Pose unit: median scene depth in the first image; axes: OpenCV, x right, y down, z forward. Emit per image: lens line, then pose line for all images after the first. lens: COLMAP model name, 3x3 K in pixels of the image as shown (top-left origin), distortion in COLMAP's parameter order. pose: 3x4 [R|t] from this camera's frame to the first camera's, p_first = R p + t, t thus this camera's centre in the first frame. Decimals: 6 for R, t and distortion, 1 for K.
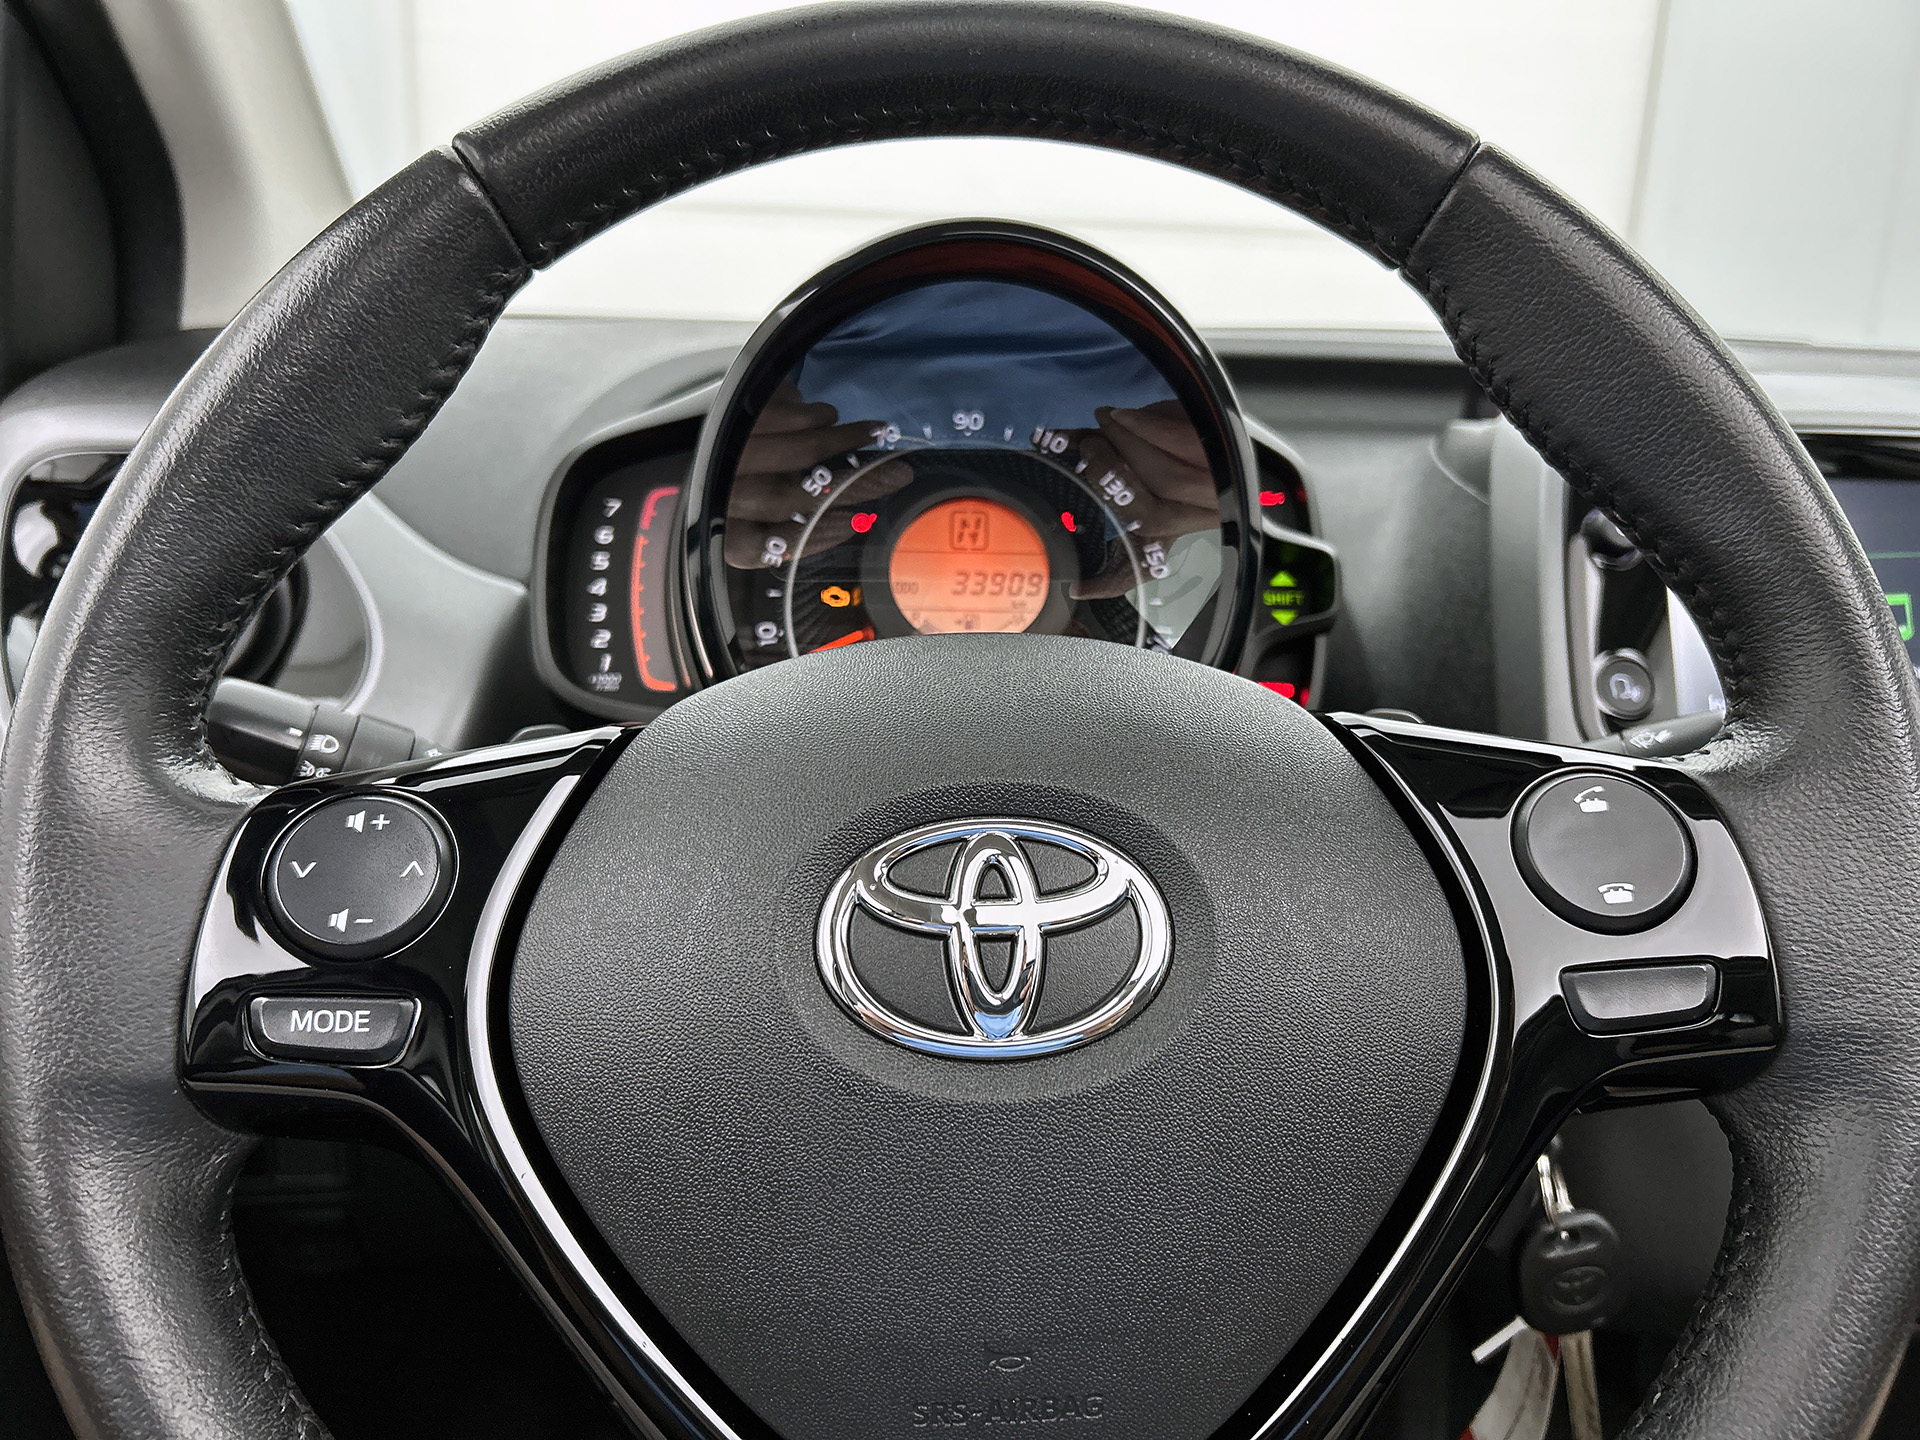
lens RADIAL K [[1459.9, 0, 960.2], [0, 1459.9, 717.9], [0, 0, 1]] dist [0.006574, -0.013273]
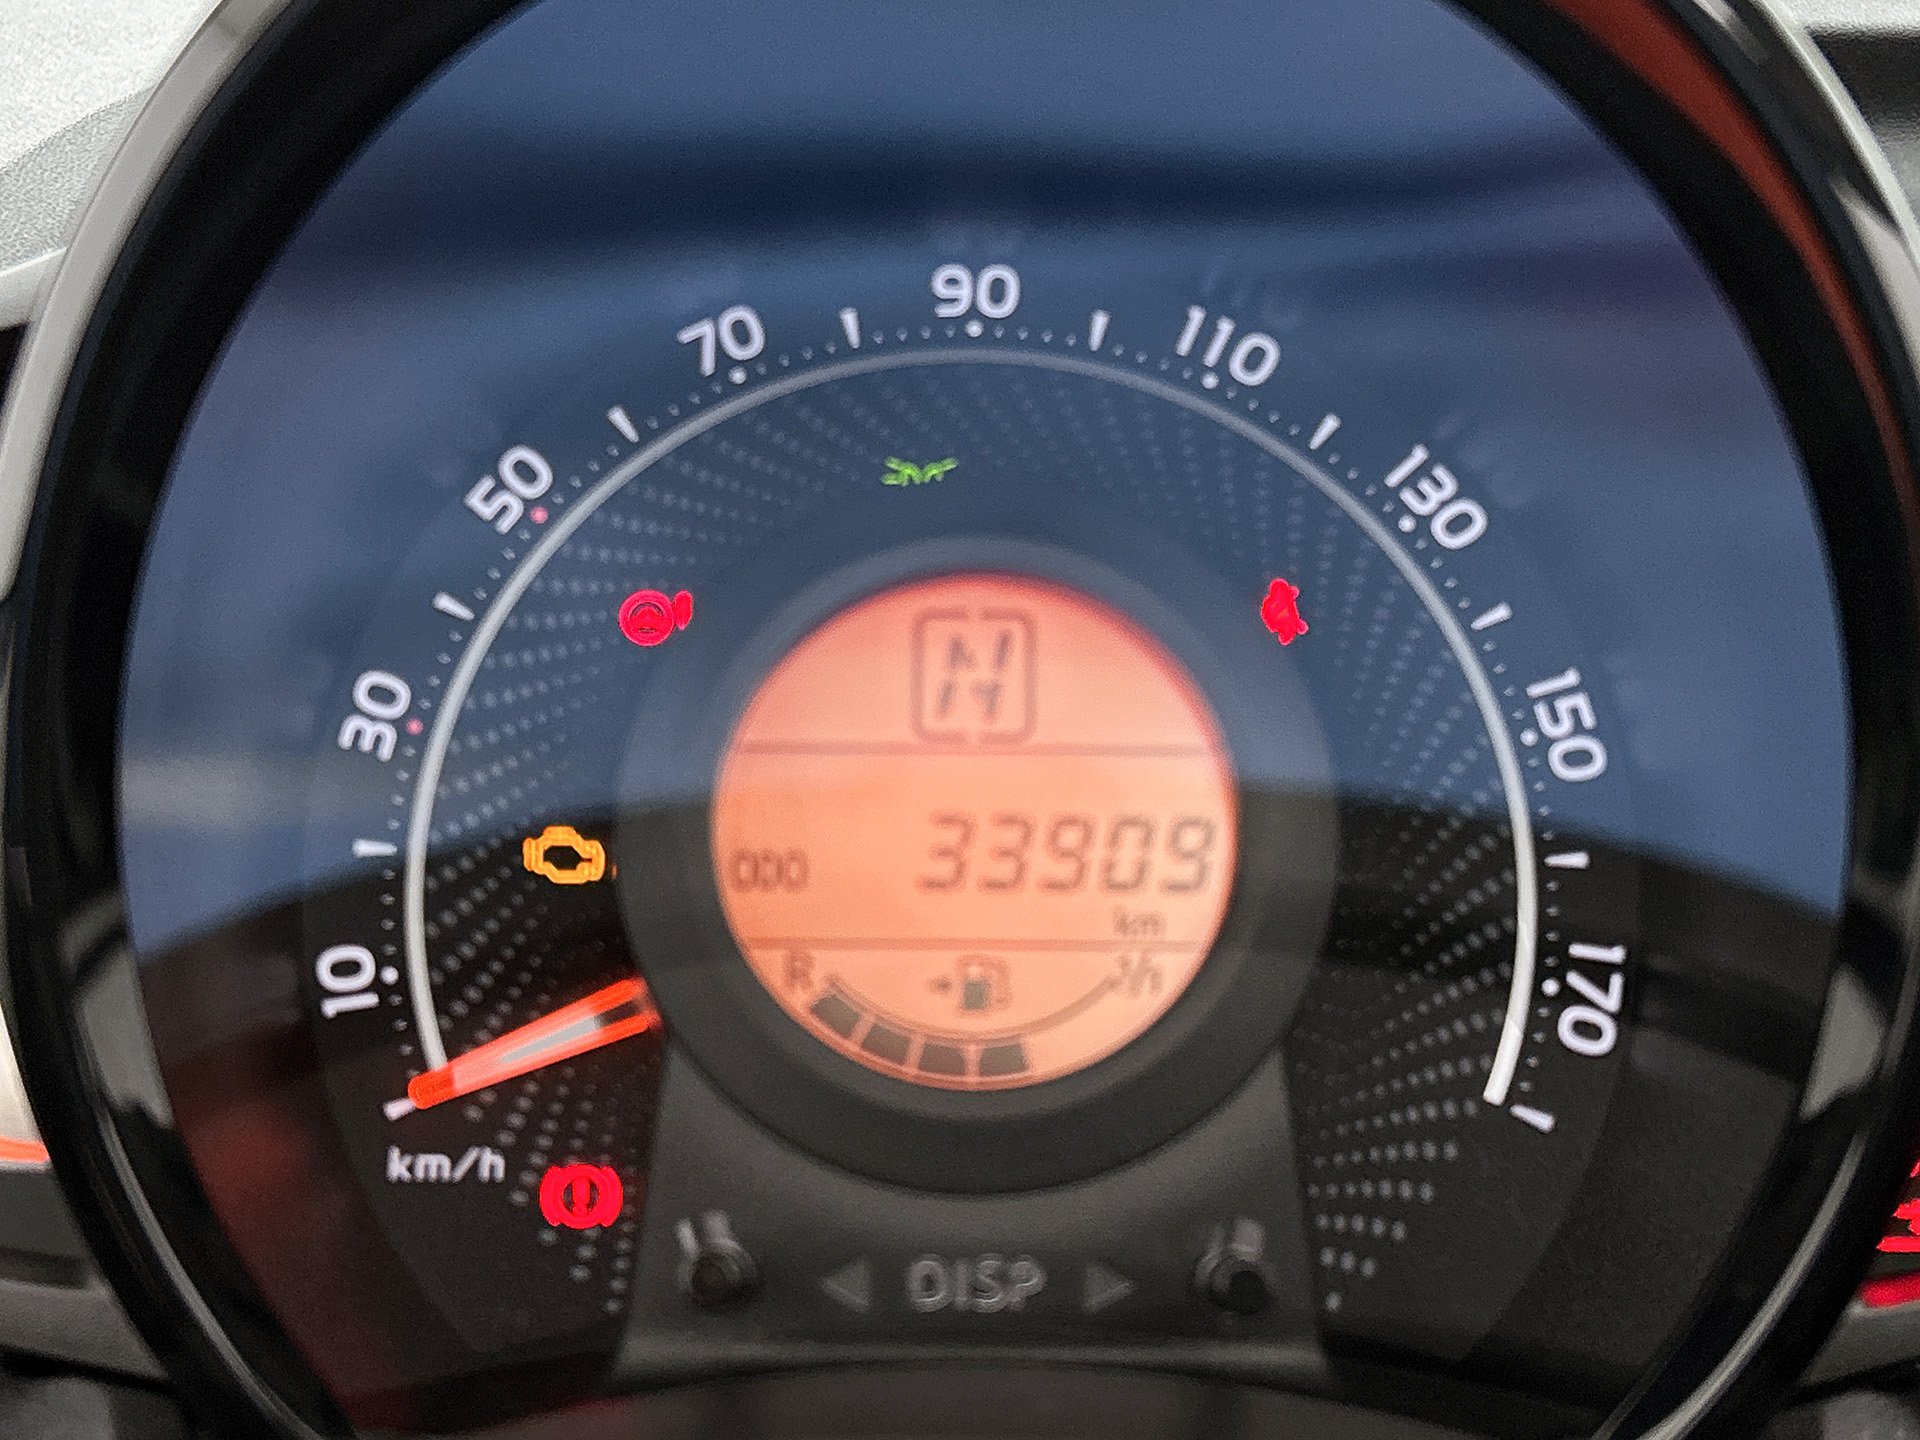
lens RADIAL K [[2634.1, 0, 946.9], [0, 2634.1, 717.2], [0, 0, 1]] dist [0.166250, 0.000000]
pose [[0.999635, -0.009850, -0.025171, 0.013663], [0.010329, 0.999767, 0.018970, -0.123599], [0.024979, -0.019223, 0.999503, 0.423111]]
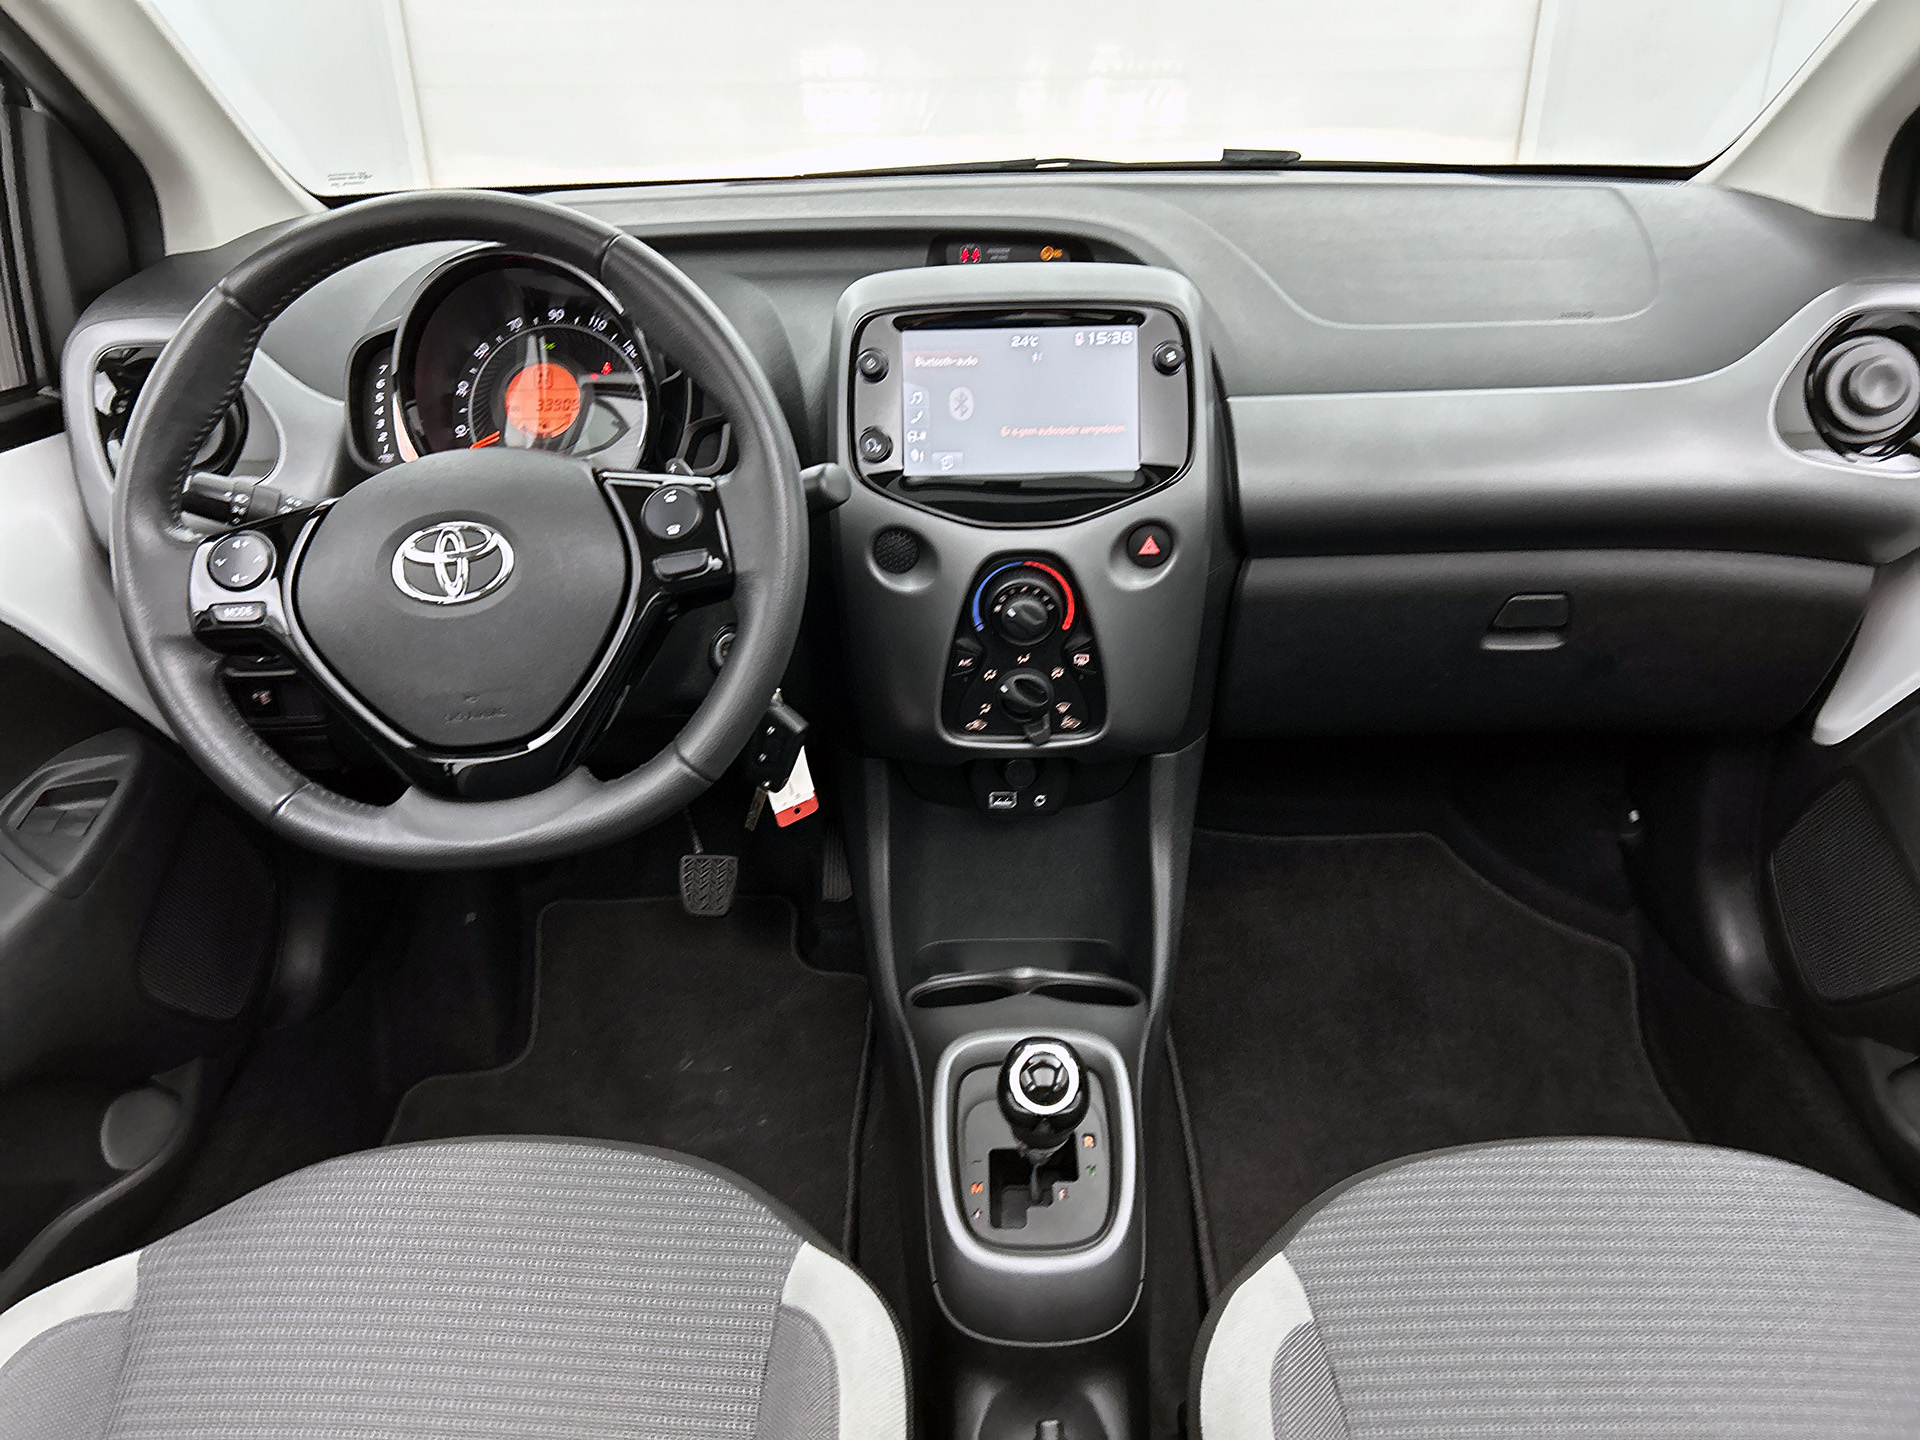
lens RADIAL K [[1459.9, 0, 962.6], [0, 1459.9, 730.5], [0, 0, 1]] dist [0.006574, -0.013273]
pose [[0.997669, -0.025817, -0.063161, 0.686212], [0.039137, 0.974769, 0.219758, -0.070311], [0.055894, -0.221718, 0.973508, -1.049113]]
